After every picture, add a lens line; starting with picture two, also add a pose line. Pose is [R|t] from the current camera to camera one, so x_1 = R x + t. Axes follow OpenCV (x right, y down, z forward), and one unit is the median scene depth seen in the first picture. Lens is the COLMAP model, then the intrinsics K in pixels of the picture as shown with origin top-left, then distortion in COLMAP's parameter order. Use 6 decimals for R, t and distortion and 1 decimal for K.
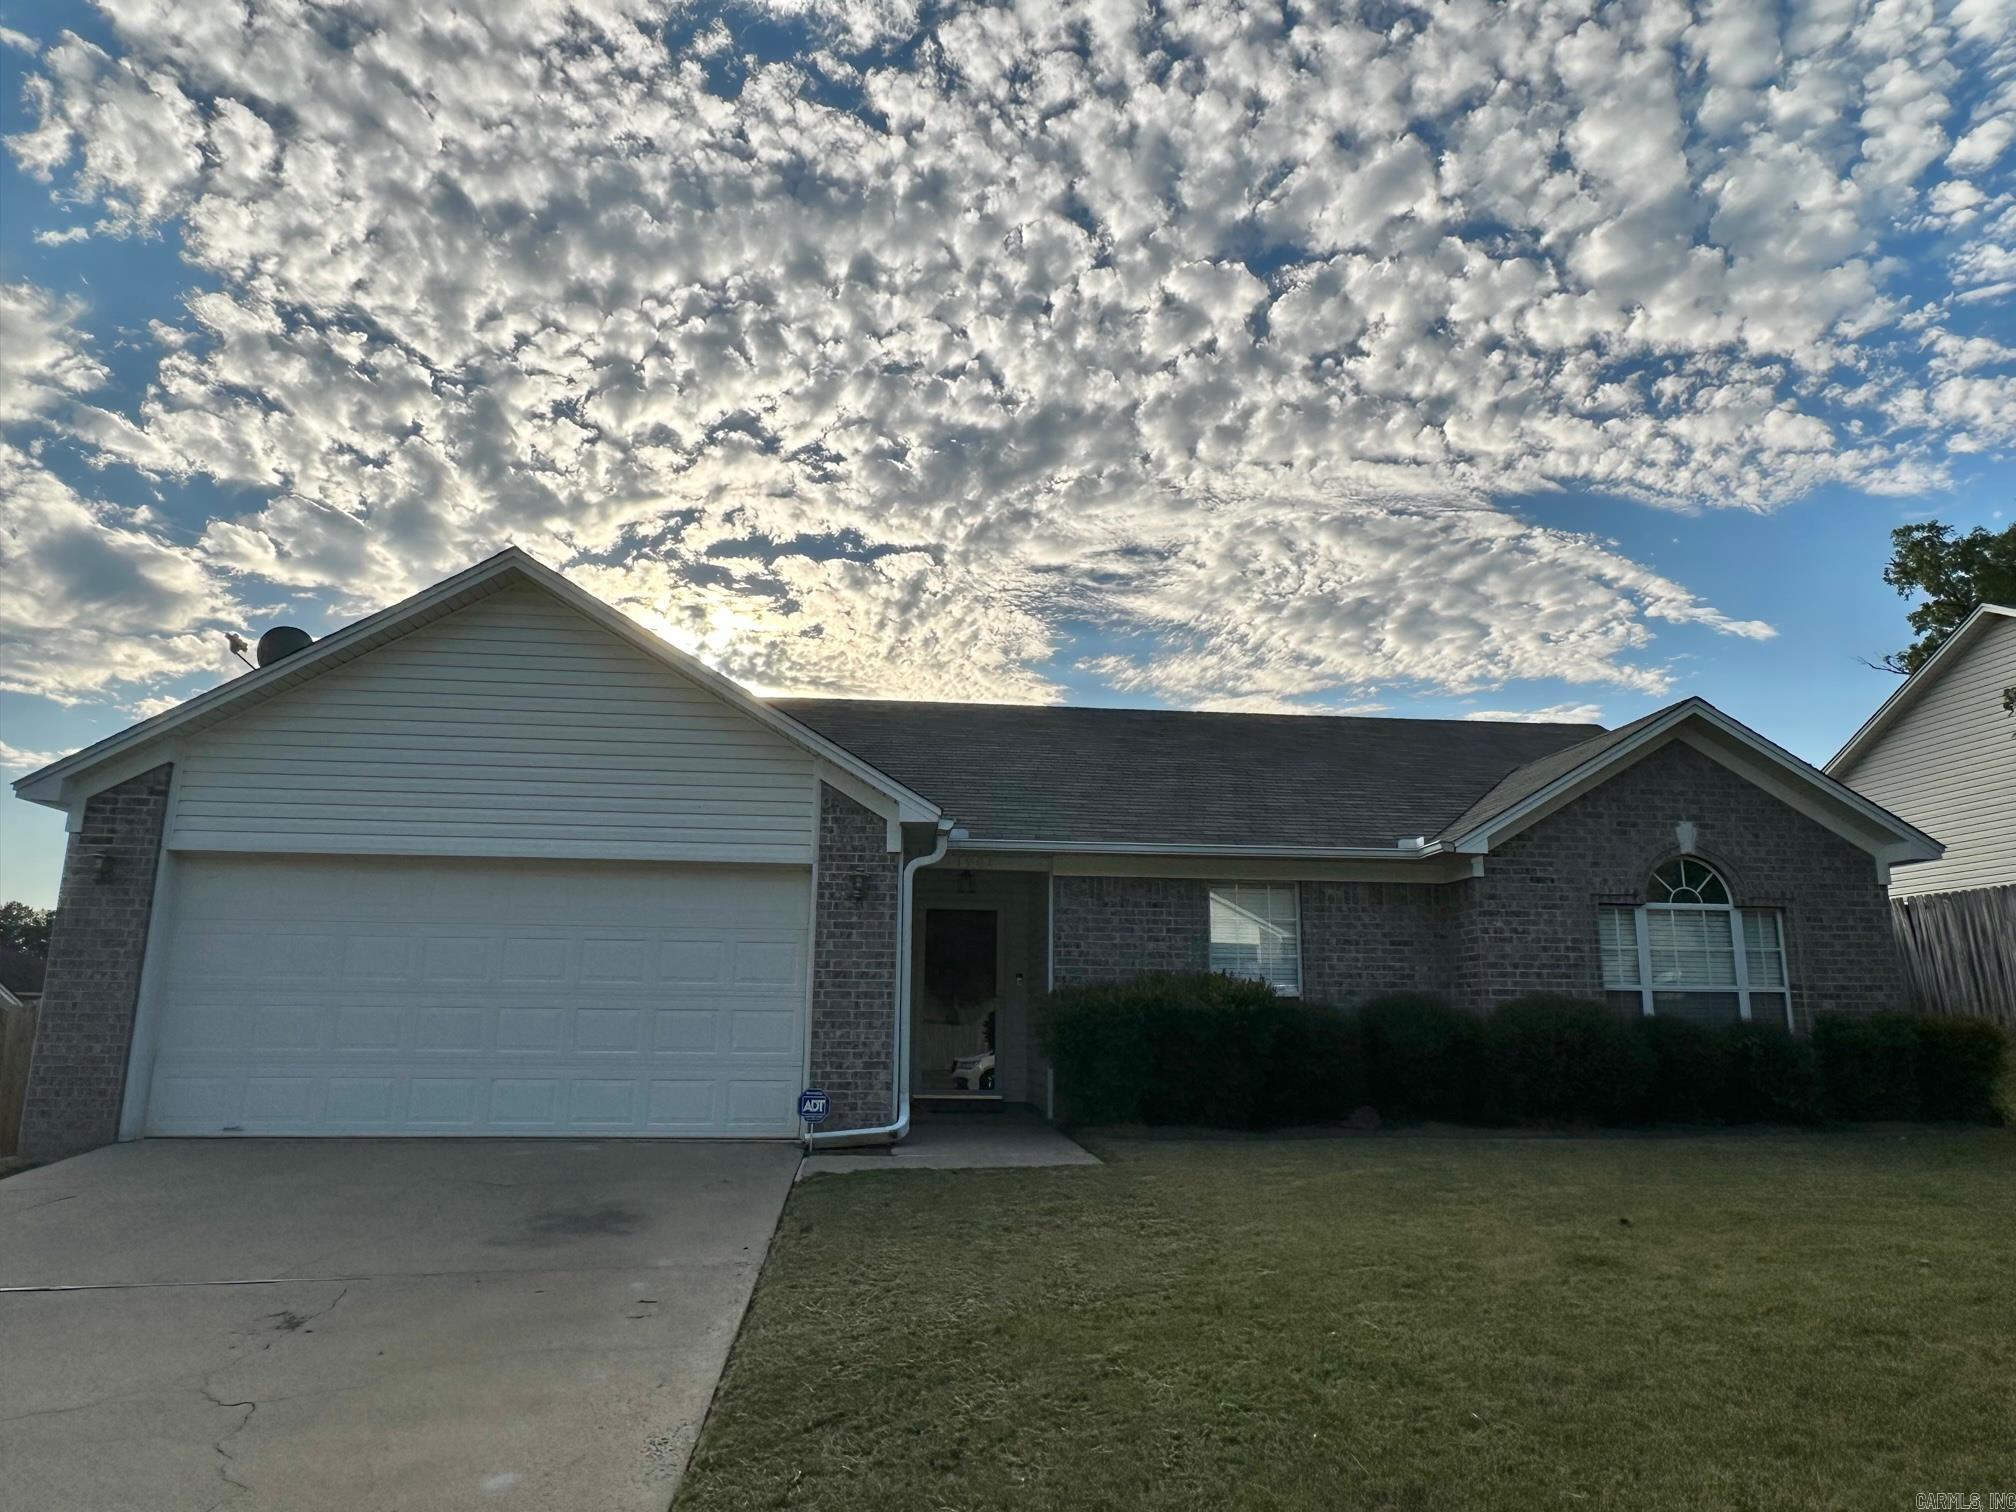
lens RADIAL K [[1297.2, 0, 1008.0], [0, 1297.2, 756.0], [0, 0, 1]] dist [0.010334, 0.002923]
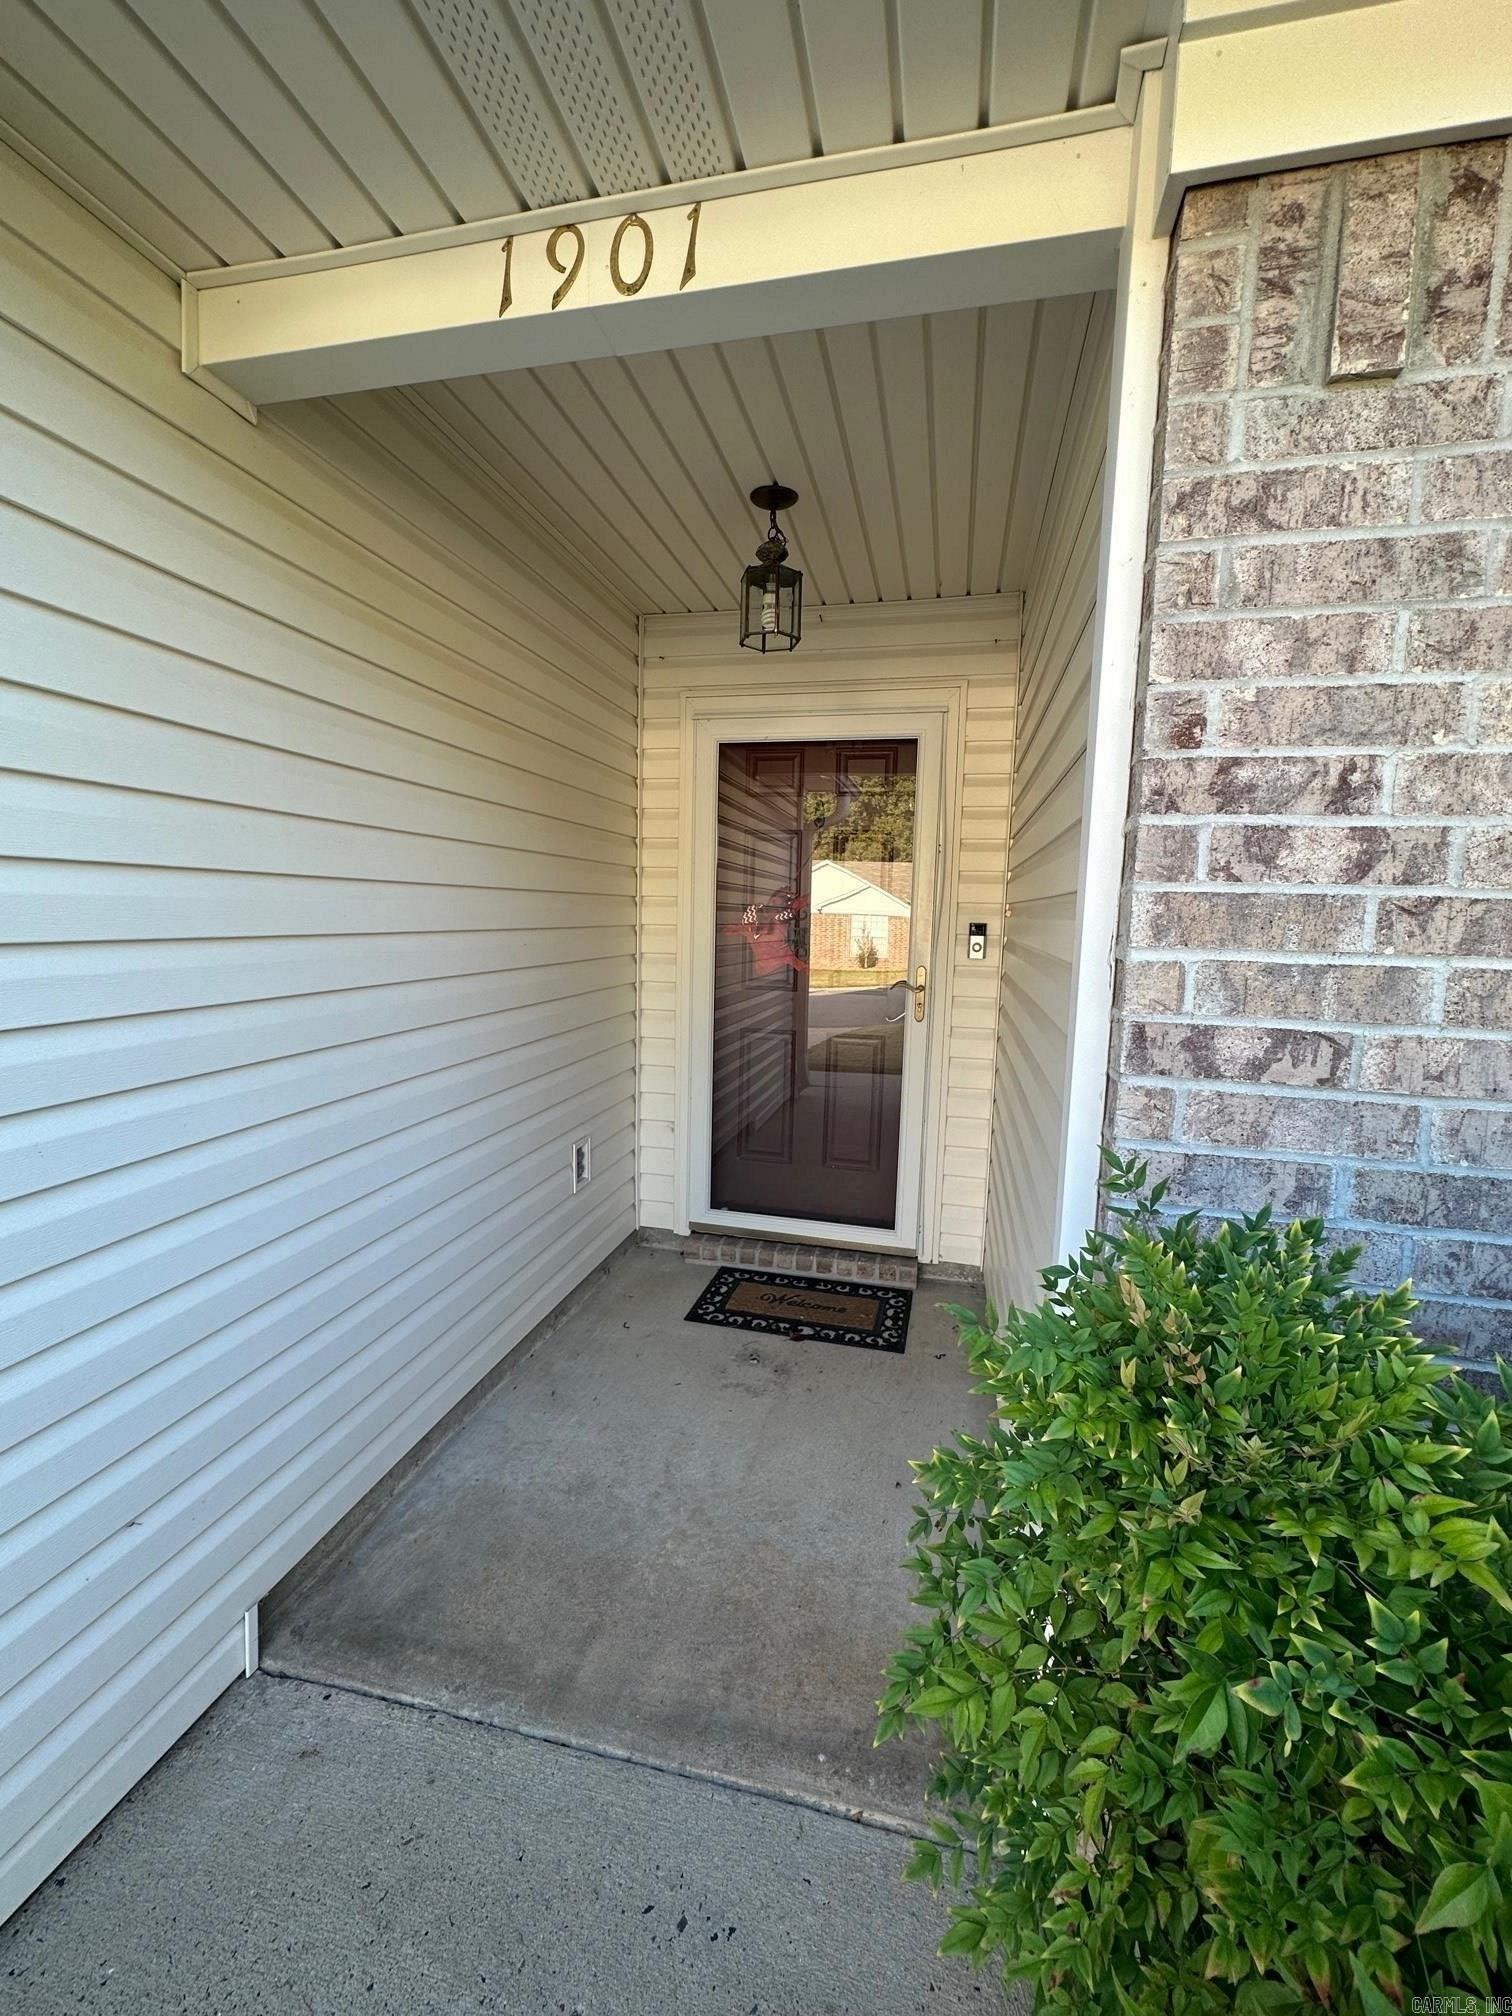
lens RADIAL K [[814.2, 0, 756.0], [0, 814.2, 1008.0], [0, 0, 1]] dist [-0.001830, 0.000290]
pose [[0.944462, 0.051681, -0.324530, 0.003899], [0.053961, 0.949762, 0.308287, 0.020238], [0.324159, -0.308677, 0.894226, 0.131679]]
